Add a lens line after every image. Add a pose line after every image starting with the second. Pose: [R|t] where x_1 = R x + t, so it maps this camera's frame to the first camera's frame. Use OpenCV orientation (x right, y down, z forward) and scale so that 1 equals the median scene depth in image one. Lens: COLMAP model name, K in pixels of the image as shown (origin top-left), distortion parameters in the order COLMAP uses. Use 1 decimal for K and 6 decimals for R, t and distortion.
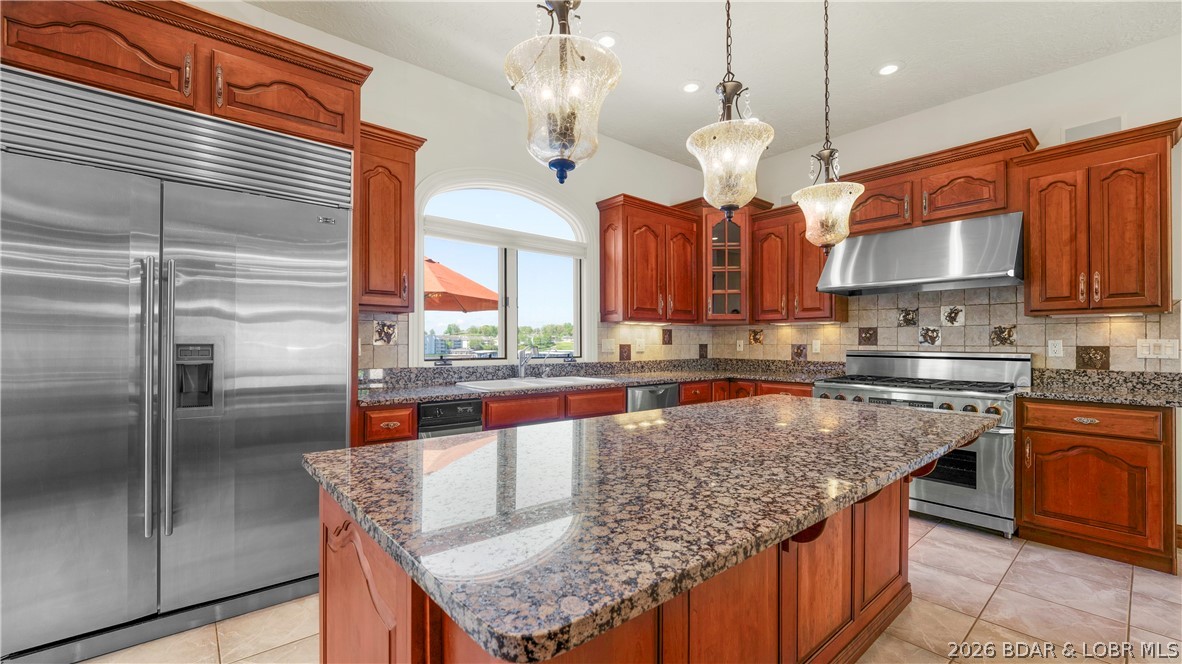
lens RADIAL K [[480.4, 0, 584.6], [0, 480.4, 337.7], [0, 0, 1]] dist [0.000145, -0.000405]
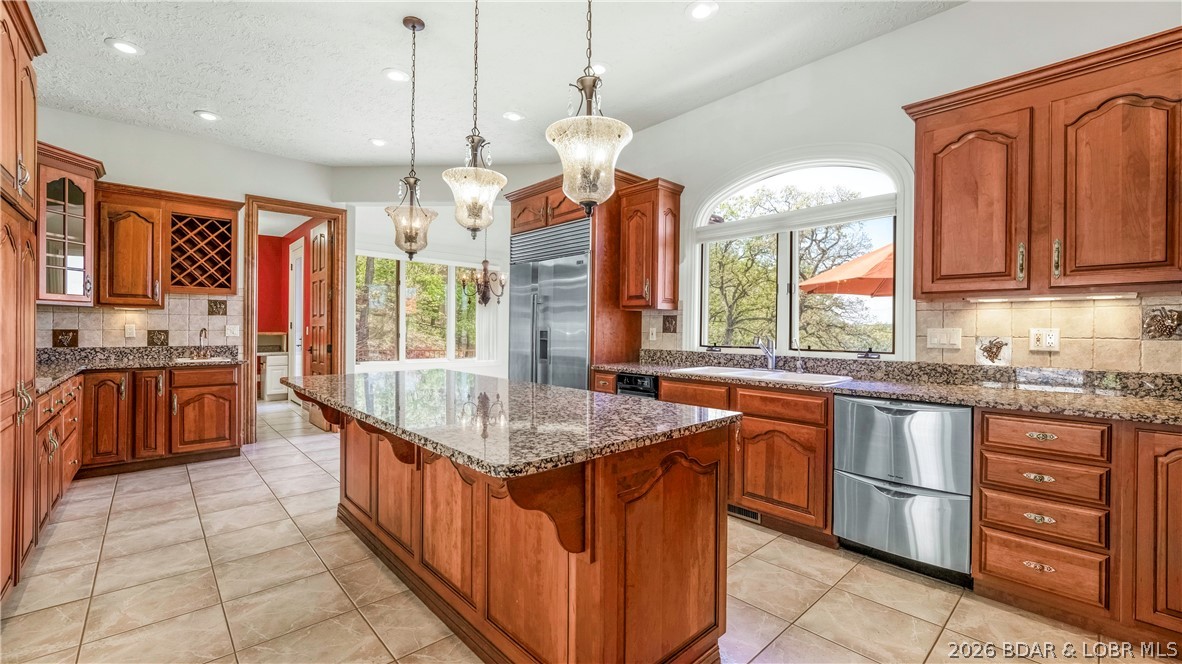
lens RADIAL K [[480.4, 0, 592.5], [0, 480.4, 331.6], [0, 0, 1]] dist [0.000145, -0.000405]
pose [[0.044085, 0.000522, -0.999028, 0.855307], [0.000254, 1.000000, 0.000533, 0.008981], [0.999028, -0.000278, 0.044085, 0.651366]]
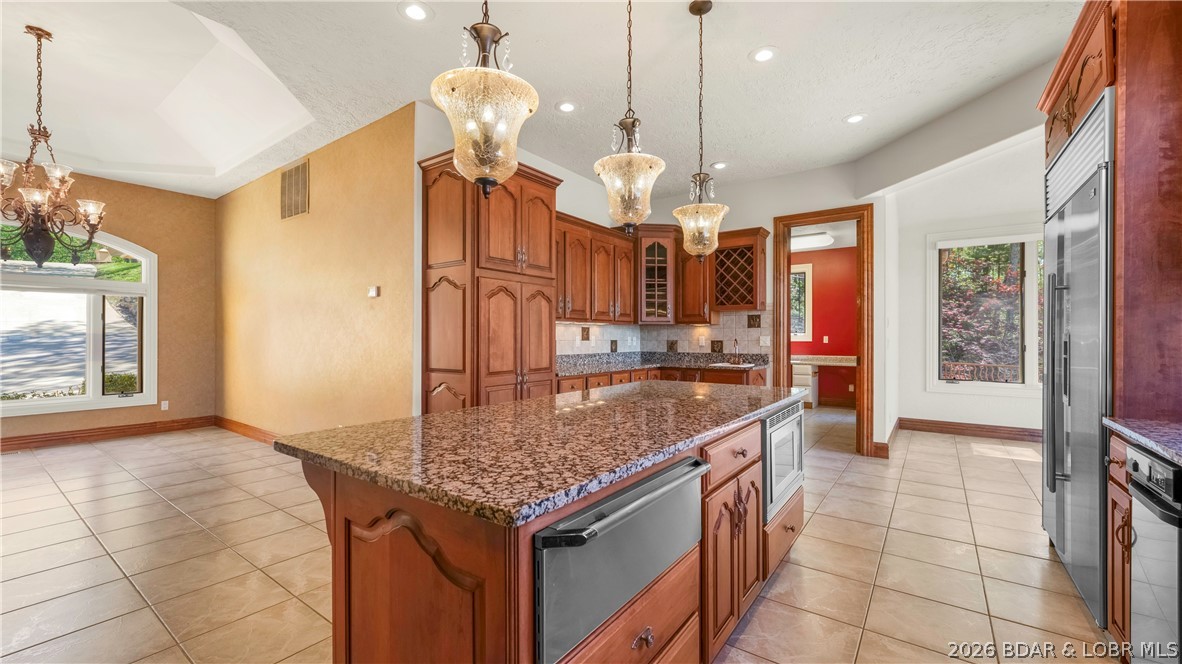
lens RADIAL K [[480.4, 0, 561.7], [0, 480.4, 335.6], [0, 0, 1]] dist [0.000145, -0.000405]
pose [[-0.976108, -0.002070, -0.217276, 0.385570], [0.000224, 0.999944, -0.010535, 0.005385], [0.217286, -0.010332, -0.976053, 1.087540]]
